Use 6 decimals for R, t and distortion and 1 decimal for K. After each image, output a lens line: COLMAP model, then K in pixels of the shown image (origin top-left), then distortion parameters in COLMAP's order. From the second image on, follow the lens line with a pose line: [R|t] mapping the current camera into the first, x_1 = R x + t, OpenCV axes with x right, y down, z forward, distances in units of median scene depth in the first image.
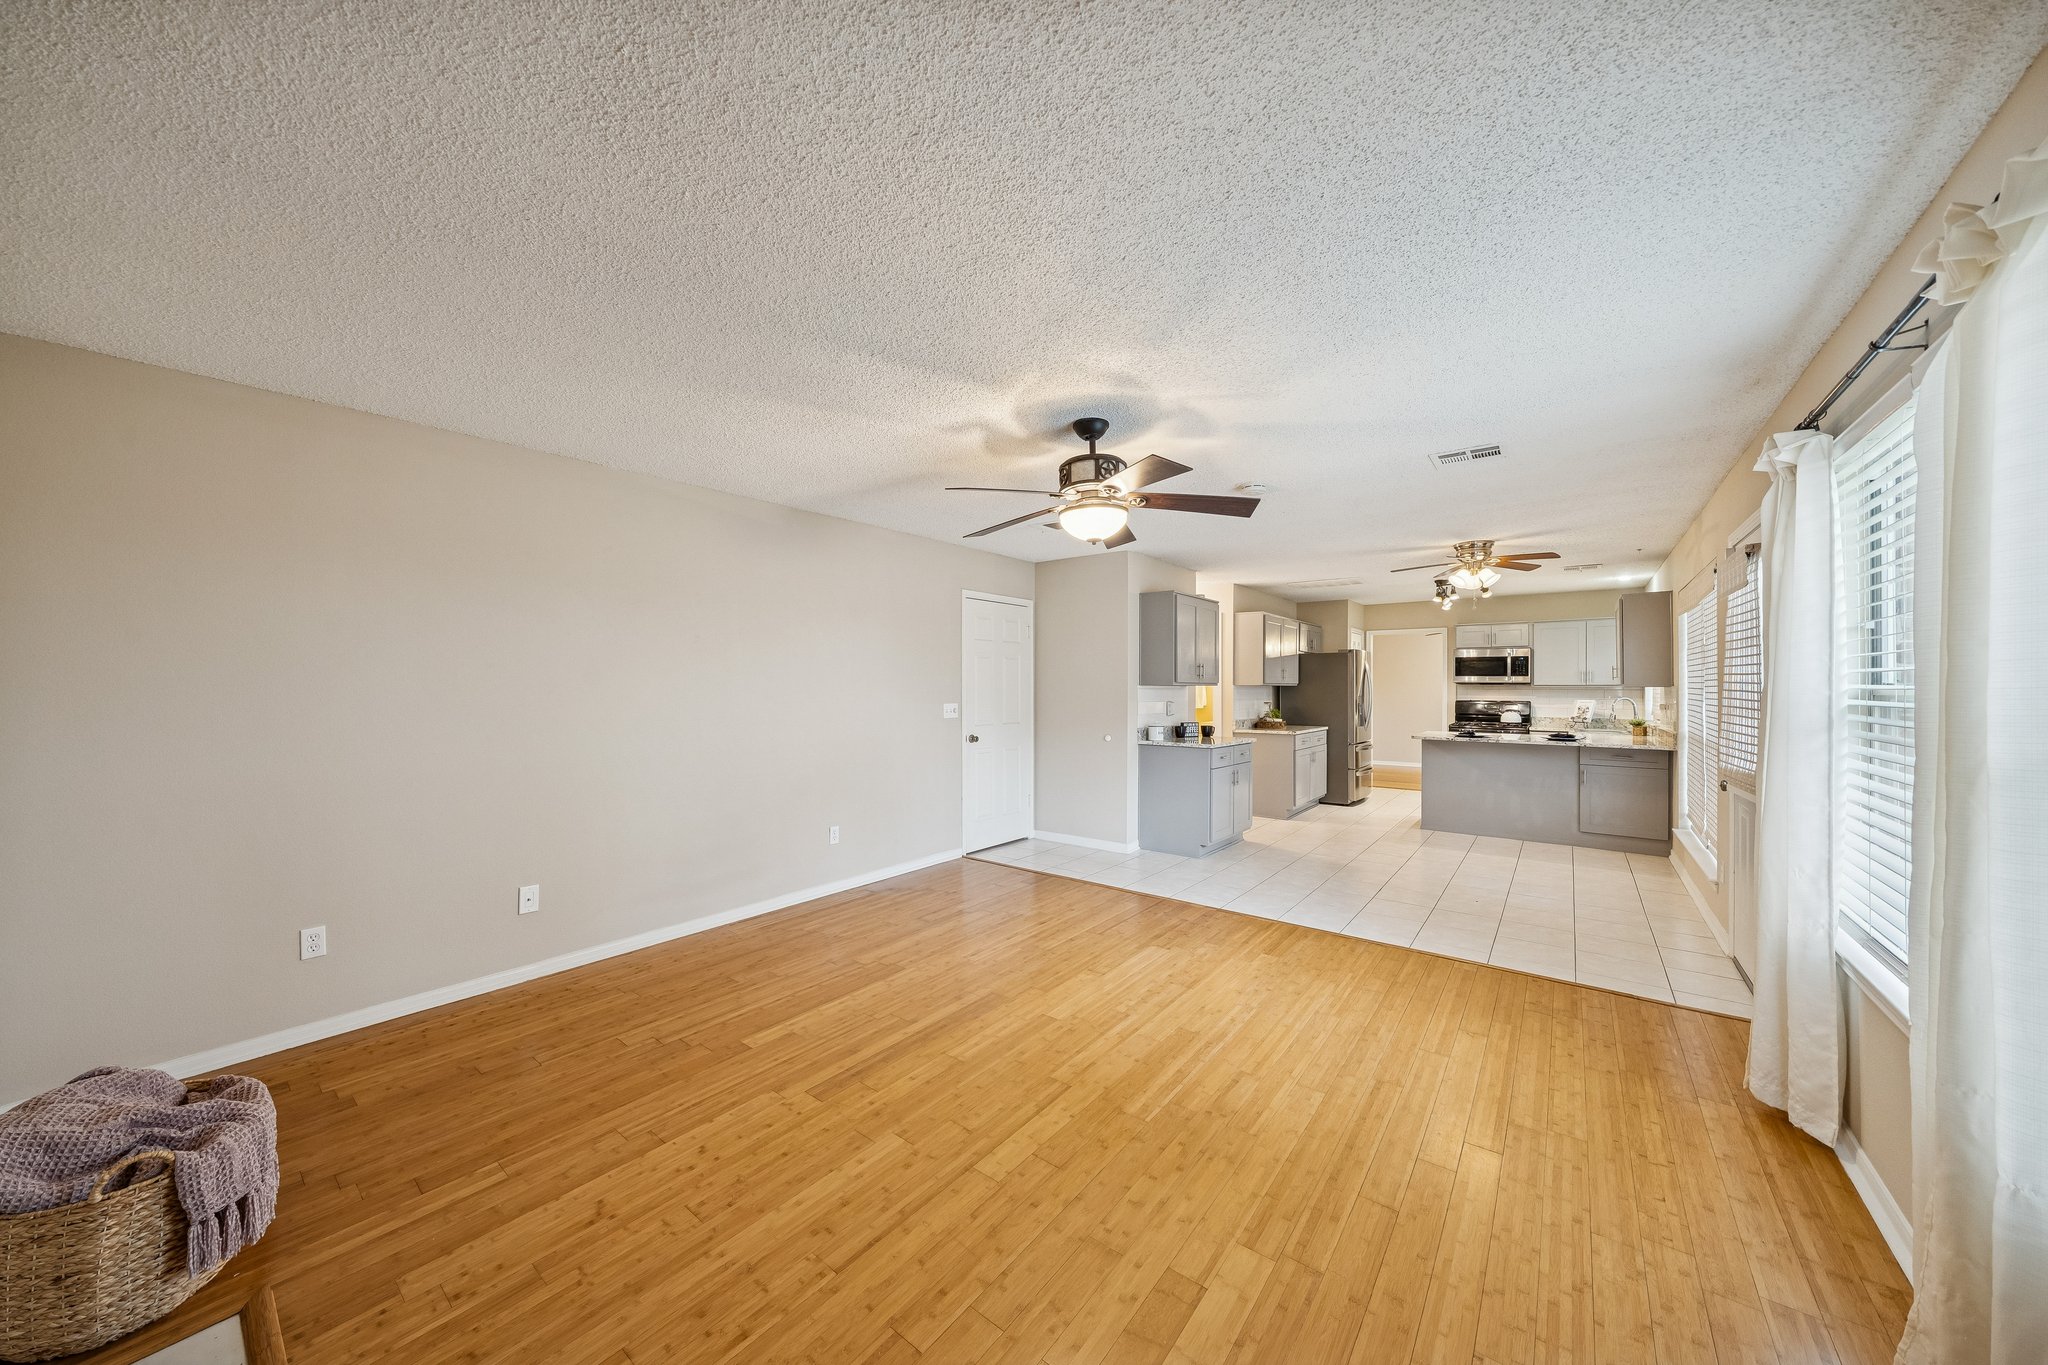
lens RADIAL K [[708.4, 0, 1026.3], [0, 708.4, 688.0], [0, 0, 1]] dist [-0.005888, 0.000198]
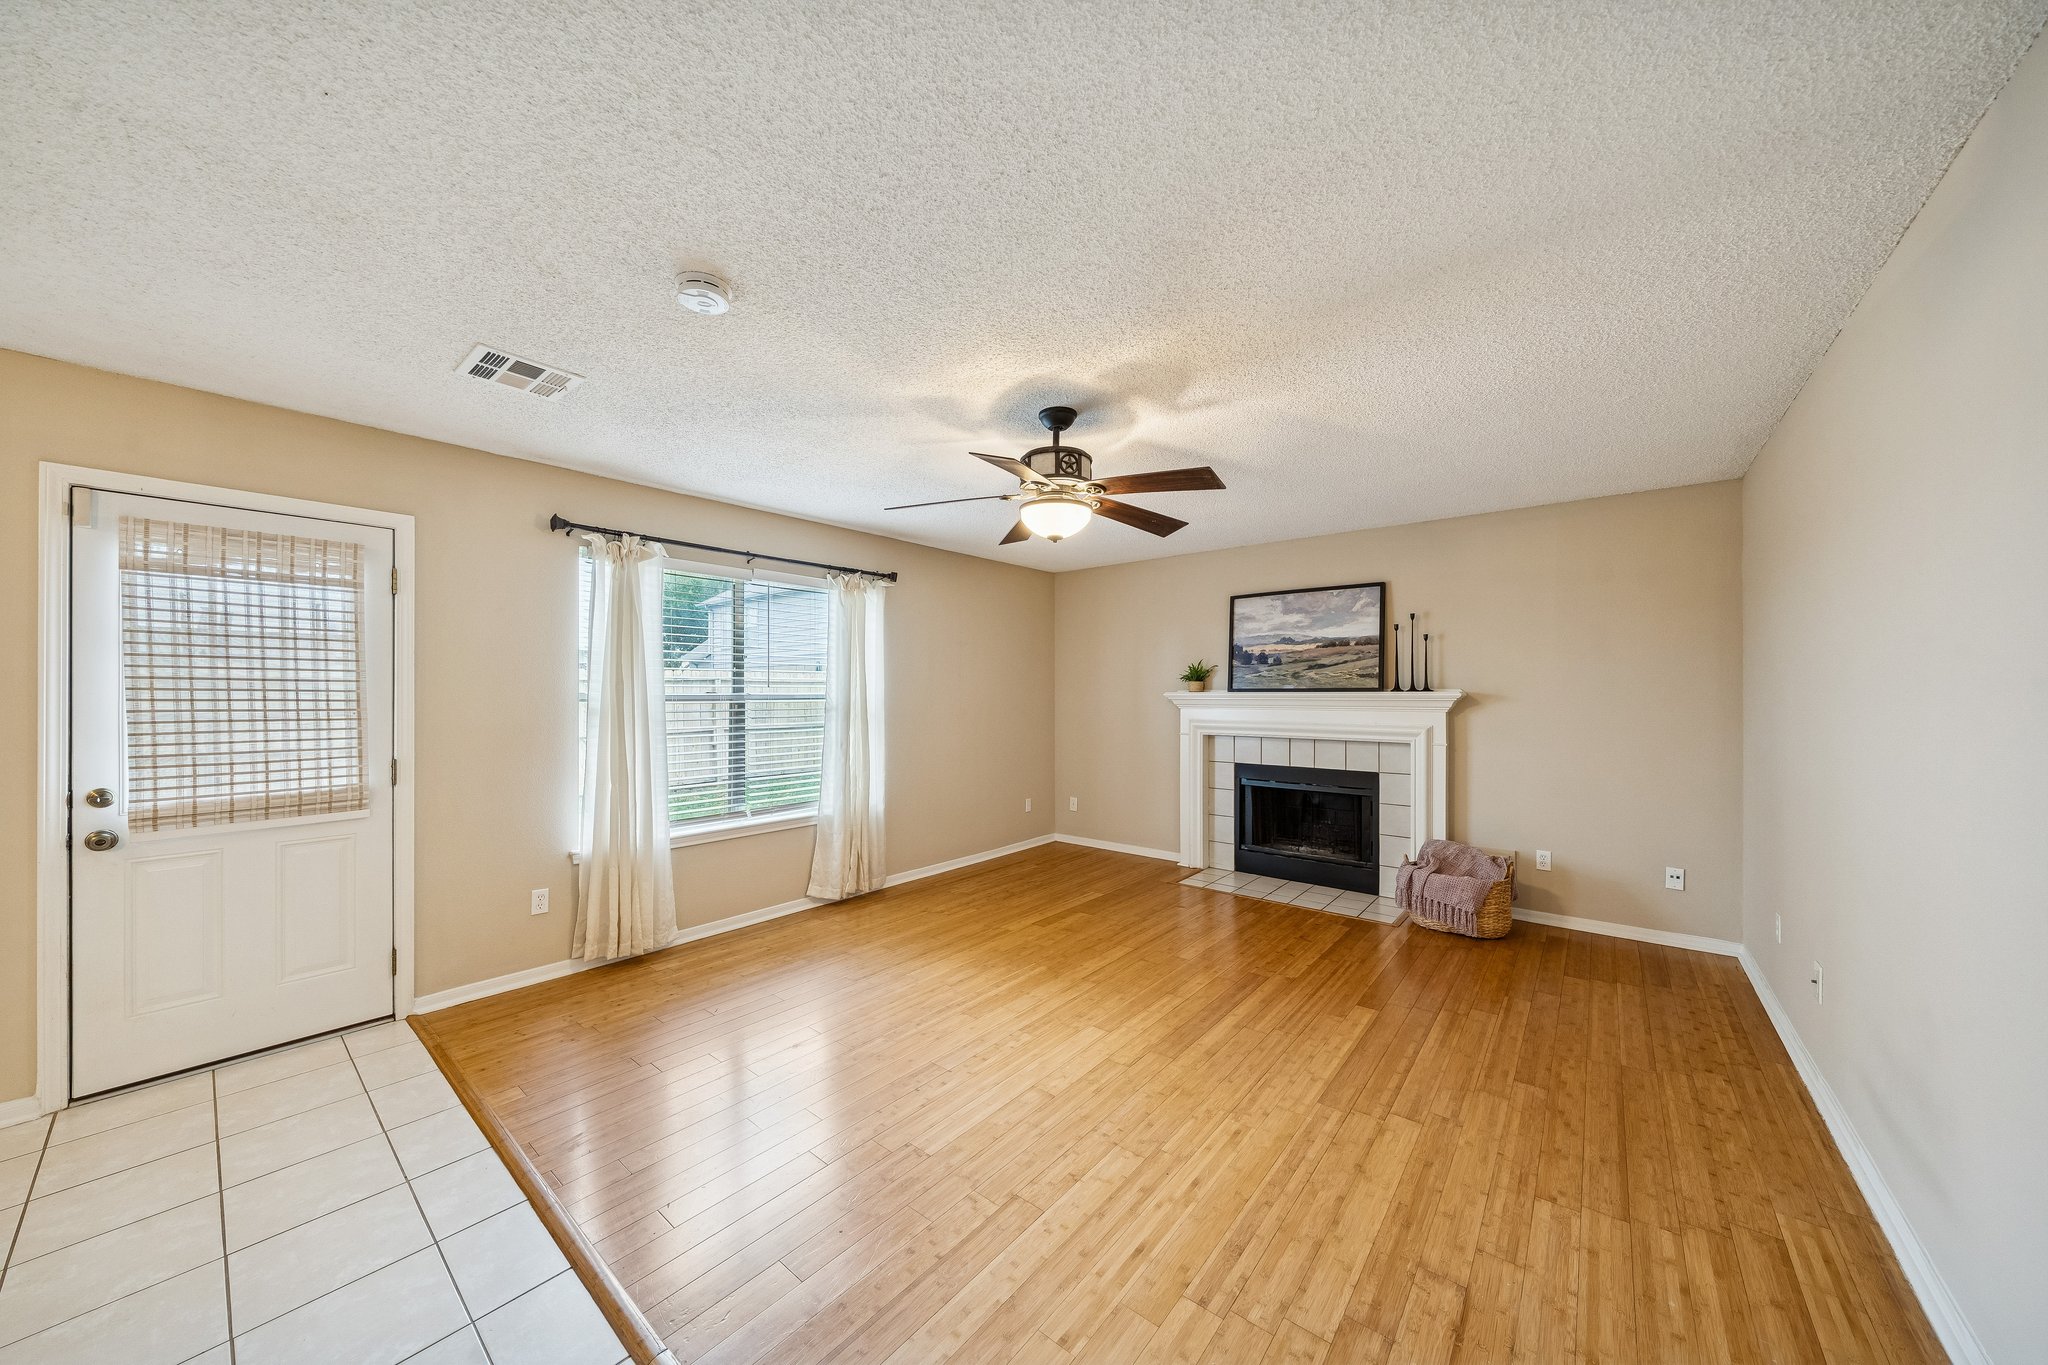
lens RADIAL K [[708.4, 0, 1016.7], [0, 708.4, 689.0], [0, 0, 1]] dist [-0.005888, 0.000198]
pose [[-0.999112, 0.000534, 0.042124, 0.108136], [0.000334, 0.999989, -0.004766, -0.002891], [-0.042126, -0.004748, -0.999101, 1.968404]]
